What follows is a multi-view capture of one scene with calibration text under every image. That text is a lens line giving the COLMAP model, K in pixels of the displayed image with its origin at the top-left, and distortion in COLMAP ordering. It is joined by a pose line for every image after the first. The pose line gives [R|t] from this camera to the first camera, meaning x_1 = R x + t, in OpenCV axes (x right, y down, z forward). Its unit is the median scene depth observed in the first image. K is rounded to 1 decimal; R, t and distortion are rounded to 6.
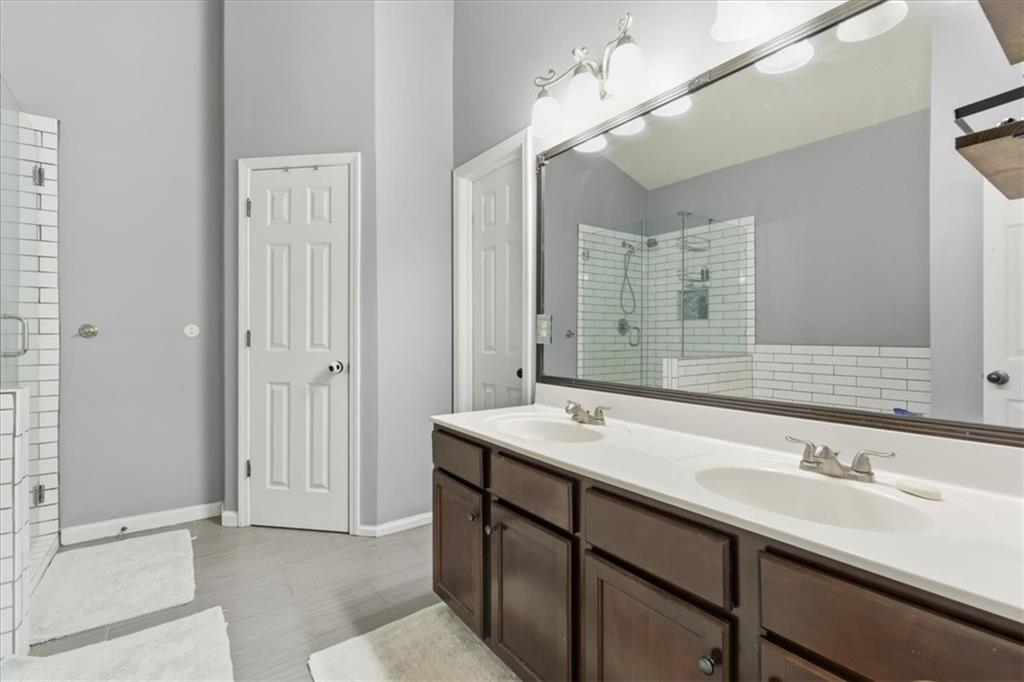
lens RADIAL K [[472.3, 0, 512.8], [0, 472.3, 322.8], [0, 0, 1]] dist [0.000458, 0.000143]
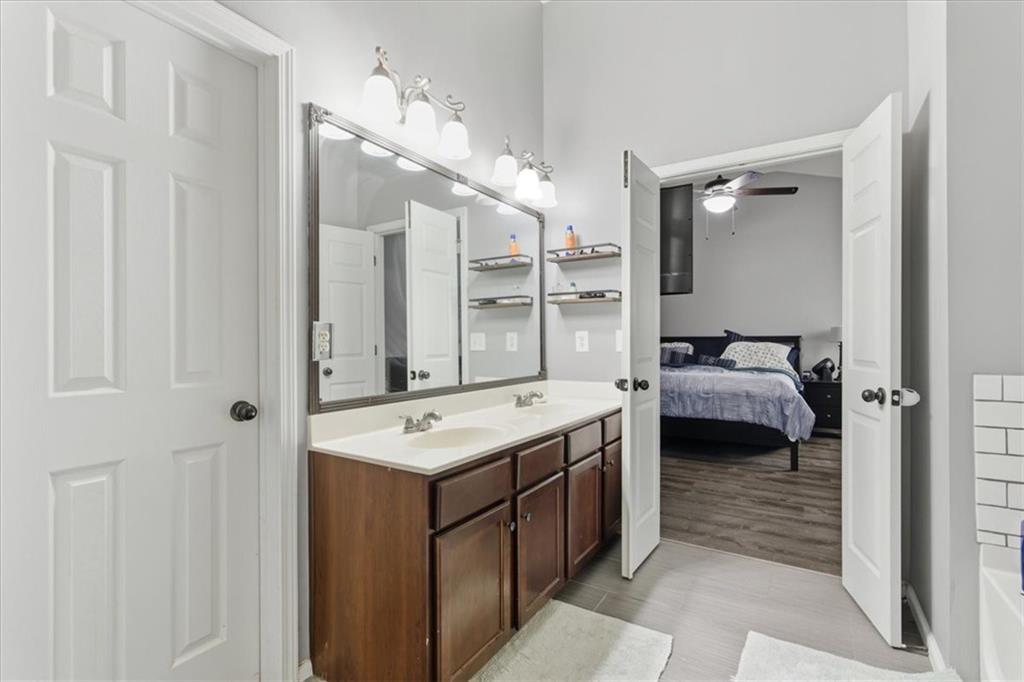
lens RADIAL K [[460.7, 0, 512.1], [0, 460.7, 337.5], [0, 0, 1]] dist [0.000888, 0.000485]
pose [[-0.369865, 0.022143, 0.928821, -0.837373], [-0.005123, 0.999652, -0.025872, 0.029346], [-0.929071, -0.014327, -0.369623, 1.128899]]
